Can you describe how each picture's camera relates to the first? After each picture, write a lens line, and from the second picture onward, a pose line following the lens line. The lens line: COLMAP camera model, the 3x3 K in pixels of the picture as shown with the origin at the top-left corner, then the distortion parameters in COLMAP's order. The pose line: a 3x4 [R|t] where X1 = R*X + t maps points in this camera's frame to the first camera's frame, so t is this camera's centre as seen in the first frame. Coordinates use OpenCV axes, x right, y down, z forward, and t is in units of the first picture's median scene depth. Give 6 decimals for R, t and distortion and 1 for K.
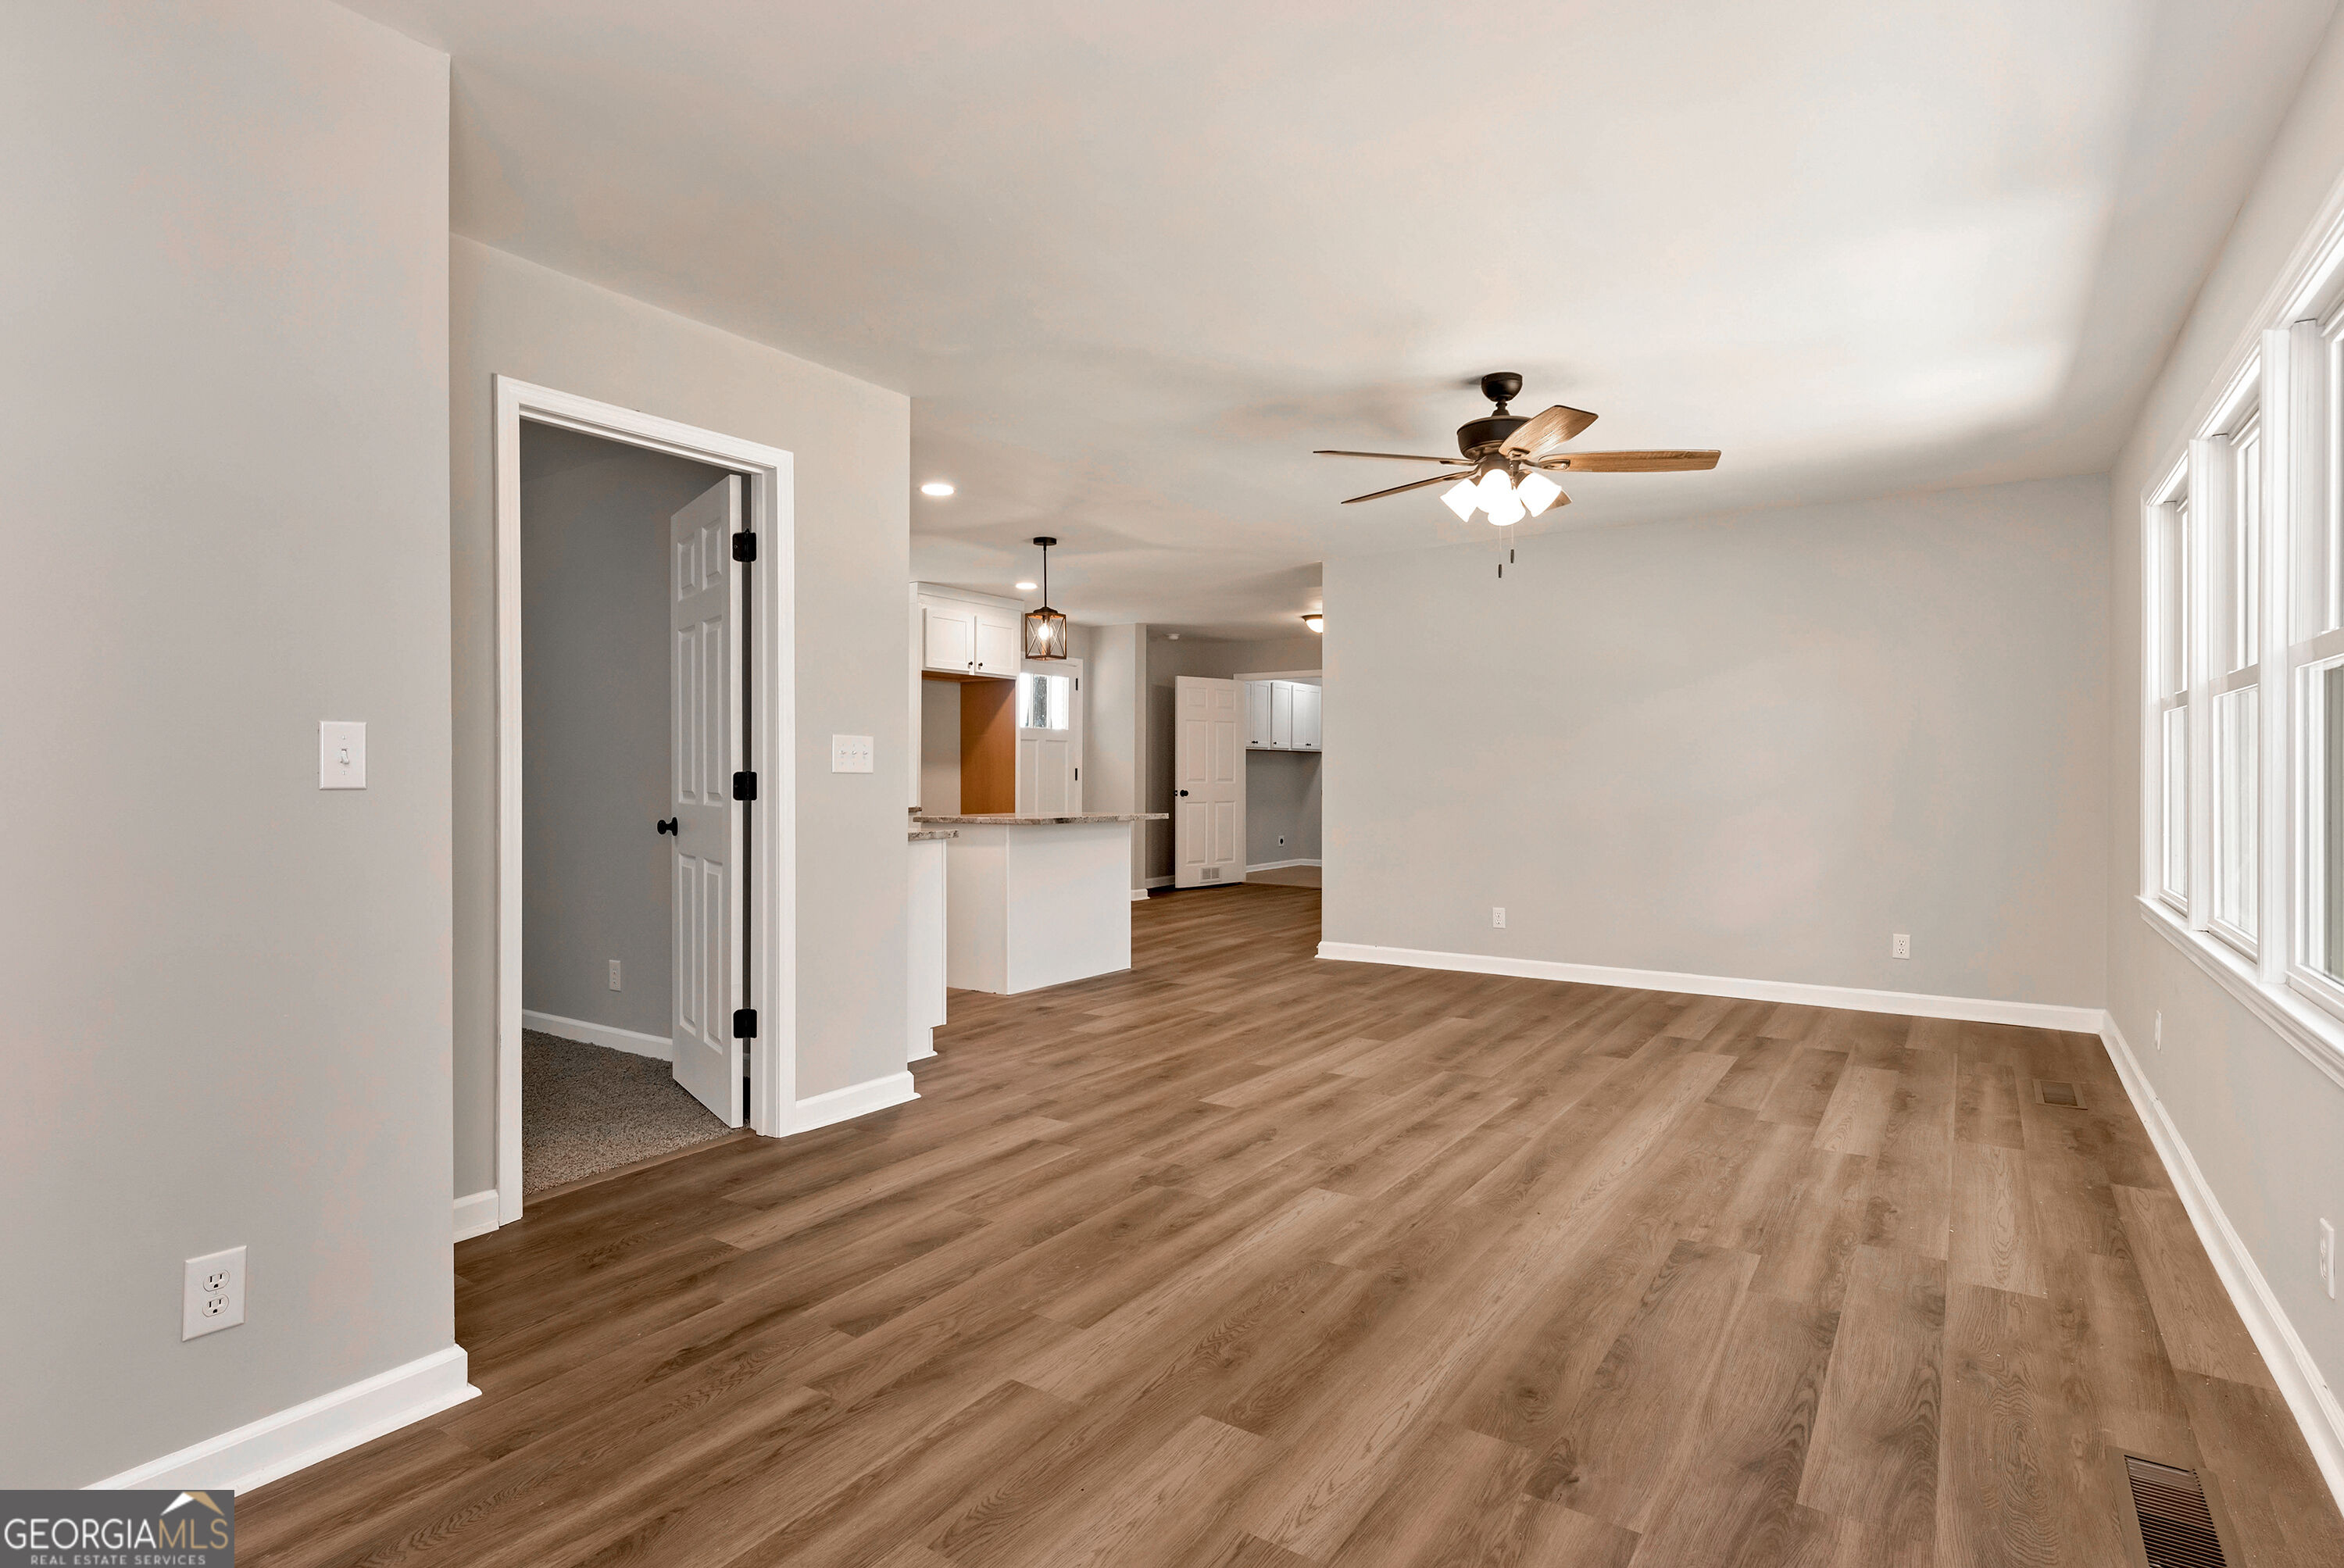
lens RADIAL K [[1241.6, 0, 1171.7], [0, 1241.6, 785.4], [0, 0, 1]] dist [-0.002360, 0.000900]
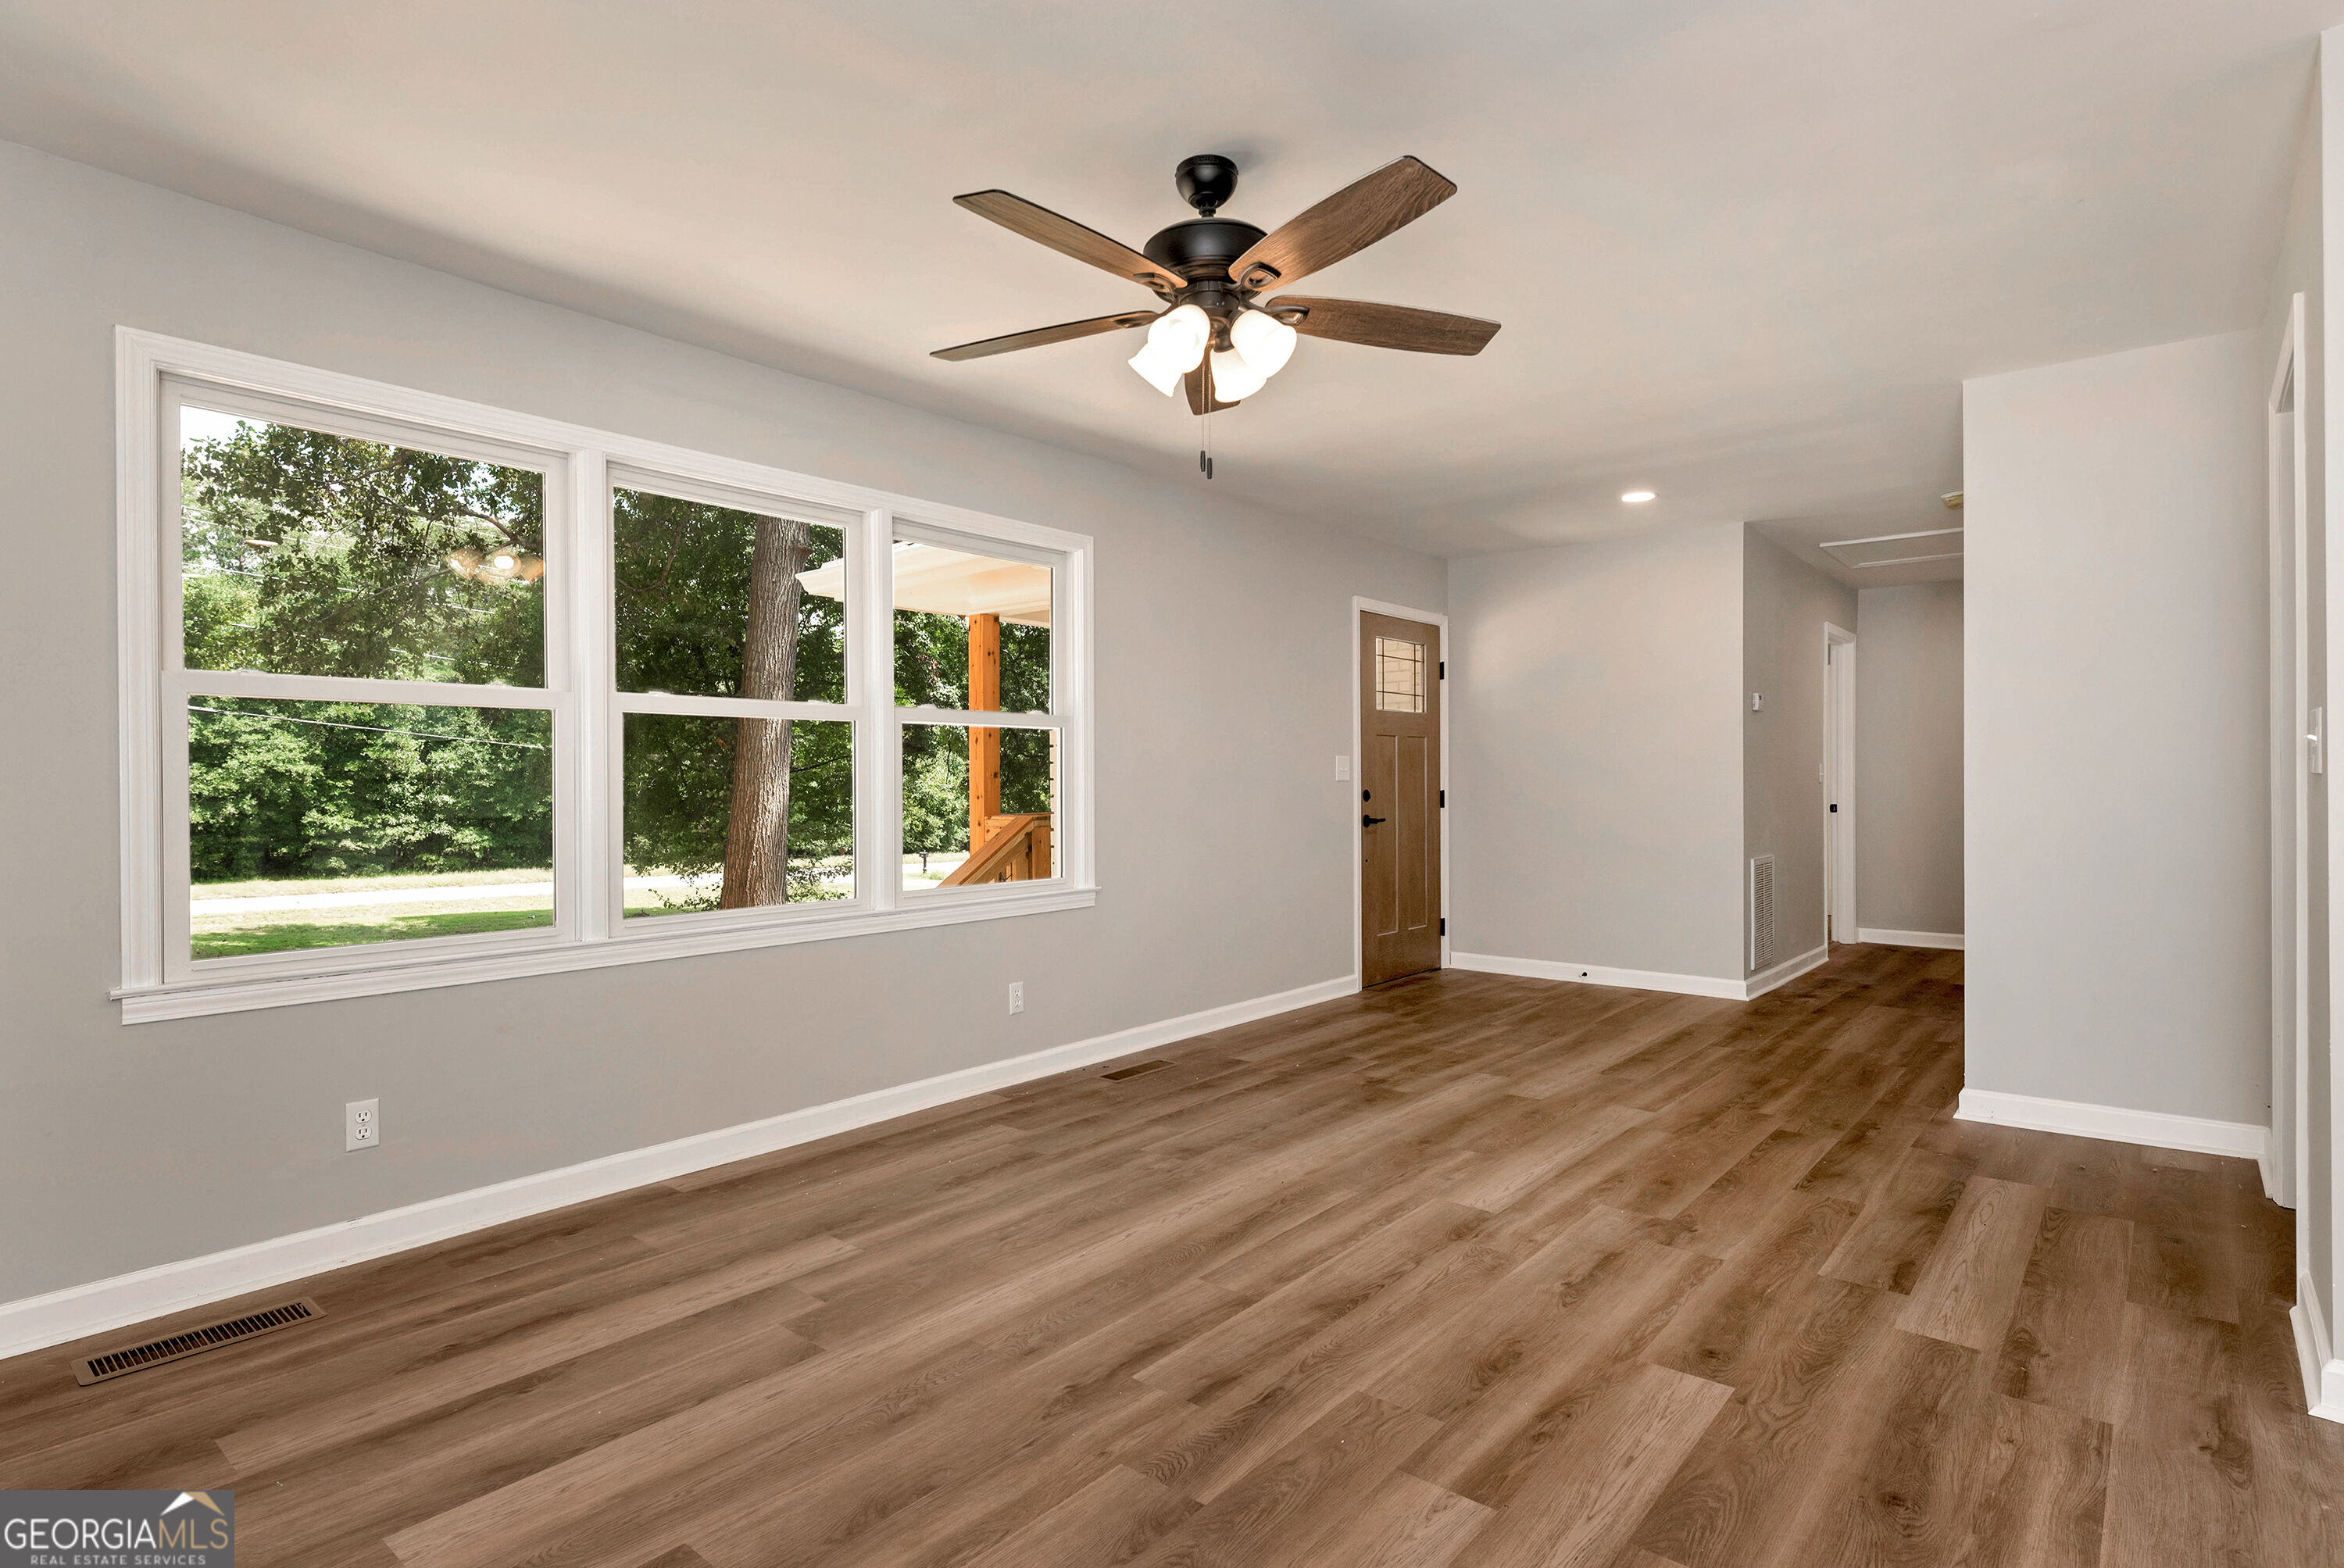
lens RADIAL K [[1241.6, 0, 1169.5], [0, 1241.6, 771.8], [0, 0, 1]] dist [-0.002360, 0.000900]
pose [[-0.994316, 0.007386, 0.106209, 0.263298], [0.007853, 0.999961, 0.003974, -0.020578], [-0.106176, 0.004786, -0.994336, 2.000822]]
